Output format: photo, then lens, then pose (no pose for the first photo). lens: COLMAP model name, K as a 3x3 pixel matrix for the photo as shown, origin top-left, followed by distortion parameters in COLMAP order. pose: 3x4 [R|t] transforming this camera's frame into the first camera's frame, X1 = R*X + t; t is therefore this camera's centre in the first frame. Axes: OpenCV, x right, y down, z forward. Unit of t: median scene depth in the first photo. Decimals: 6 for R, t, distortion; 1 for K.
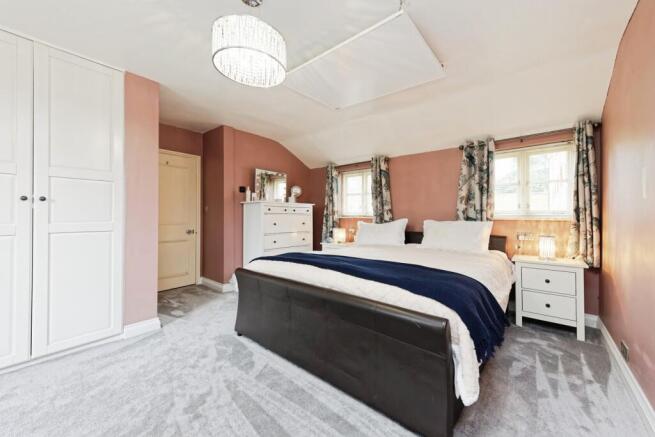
lens RADIAL K [[241.9, 0, 327.8], [0, 241.9, 215.3], [0, 0, 1]] dist [0.006884, -0.000318]
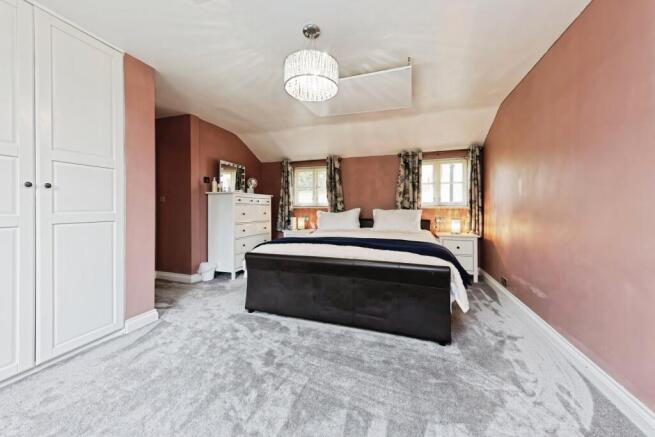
lens RADIAL K [[227.1, 0, 320.4], [0, 227.1, 209.1], [0, 0, 1]] dist [0.005435, -0.000157]
pose [[0.948499, -0.004899, 0.316743, -0.374037], [0.001297, 0.999932, 0.011582, 0.007438], [-0.316778, -0.010574, 0.948441, -0.086990]]
